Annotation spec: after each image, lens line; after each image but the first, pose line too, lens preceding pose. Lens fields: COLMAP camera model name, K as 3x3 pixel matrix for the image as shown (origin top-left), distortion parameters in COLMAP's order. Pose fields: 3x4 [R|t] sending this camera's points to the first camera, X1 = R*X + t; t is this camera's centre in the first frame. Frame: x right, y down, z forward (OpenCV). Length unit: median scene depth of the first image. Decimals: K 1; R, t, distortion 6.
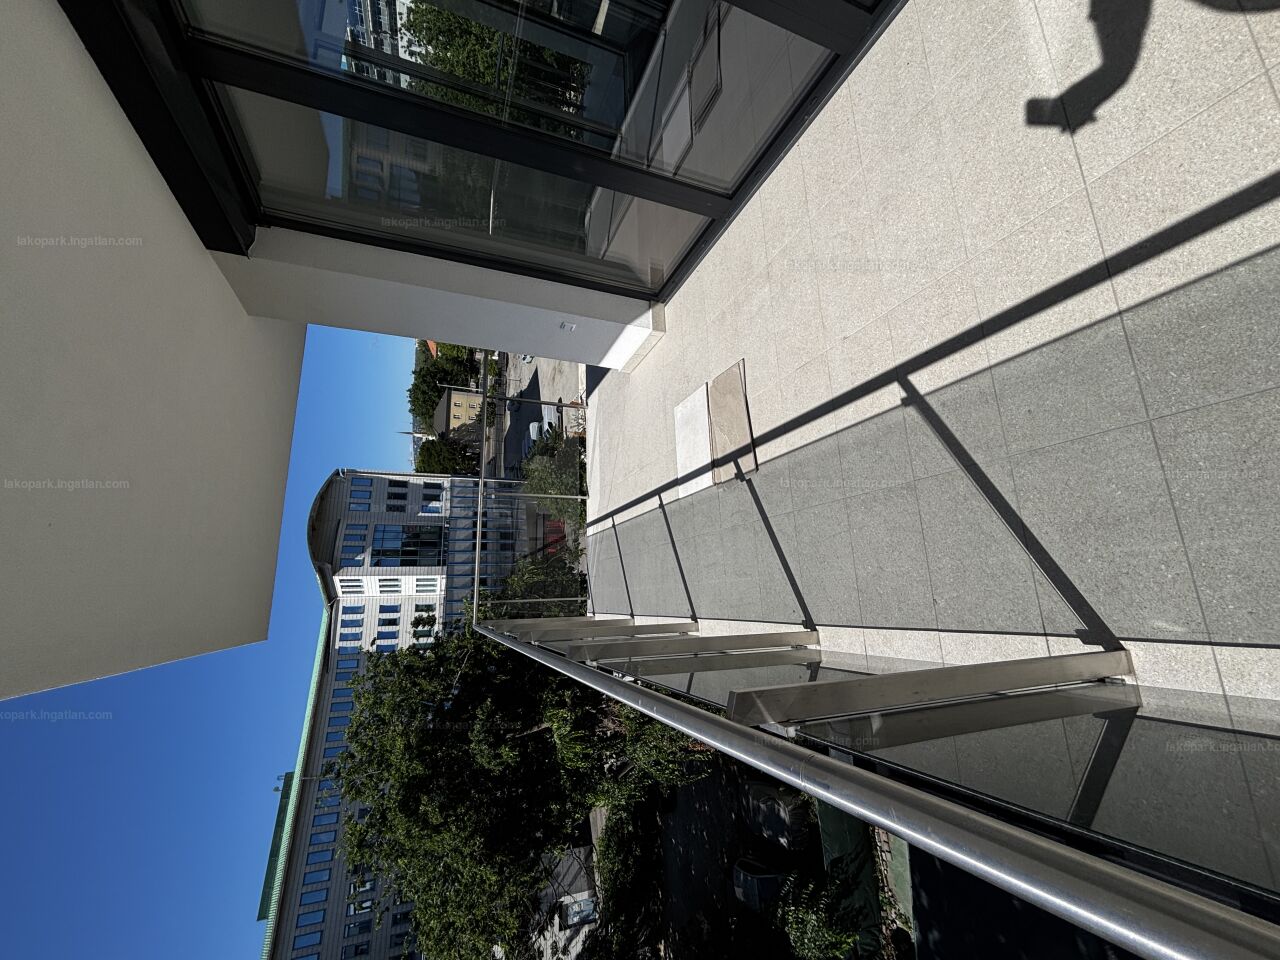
lens RADIAL K [[517.0, 0, 641.2], [0, 517.0, 478.4], [0, 0, 1]] dist [-0.007072, 0.001774]
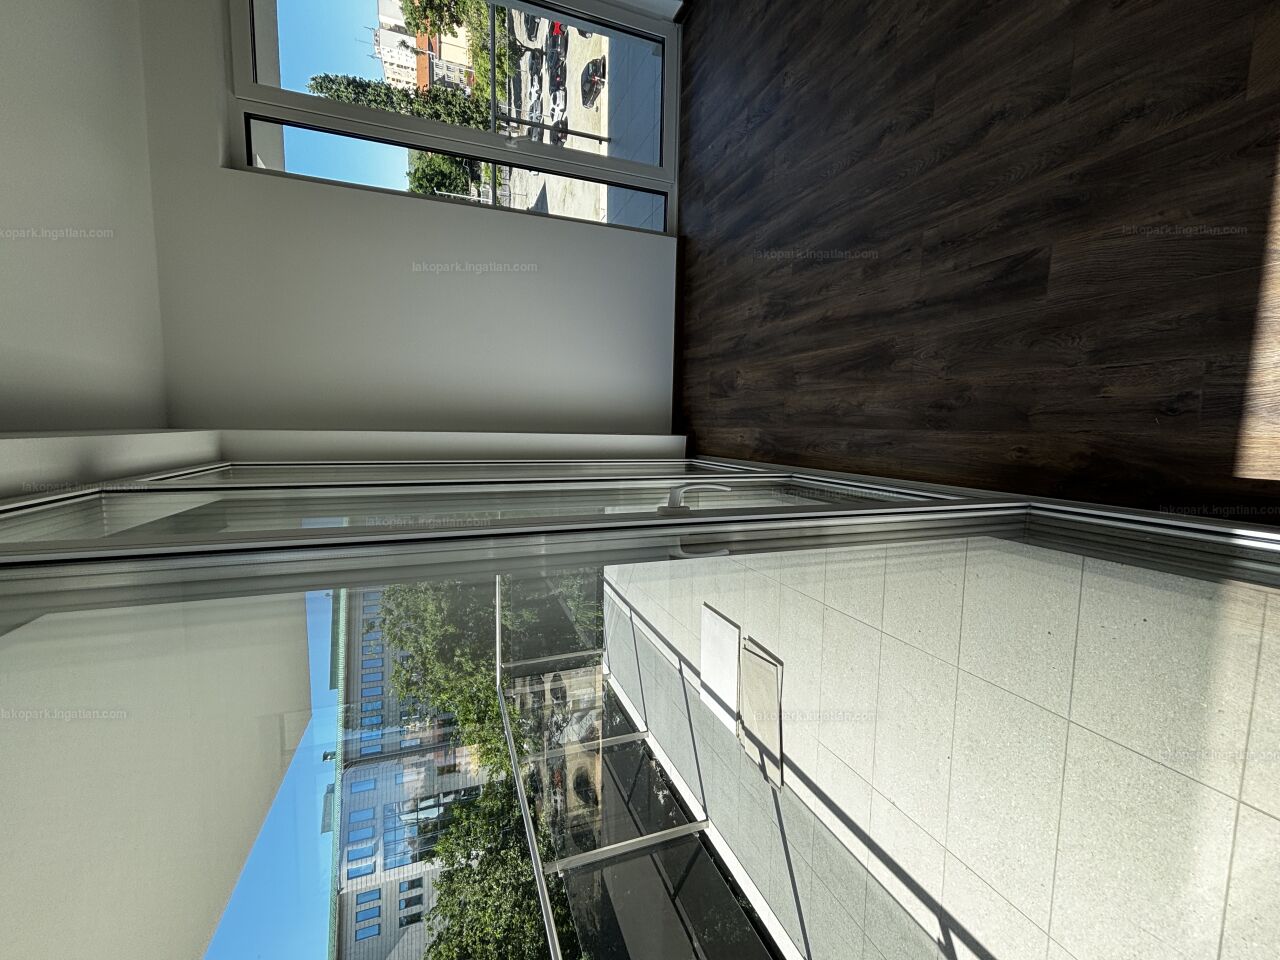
lens RADIAL K [[517.0, 0, 638.2], [0, 517.0, 476.0], [0, 0, 1]] dist [-0.007072, 0.001774]
pose [[0.998835, 0.043444, -0.021029, -0.008202], [-0.034605, 0.948311, 0.315449, -0.126644], [0.033646, -0.314354, 0.948709, 0.034897]]
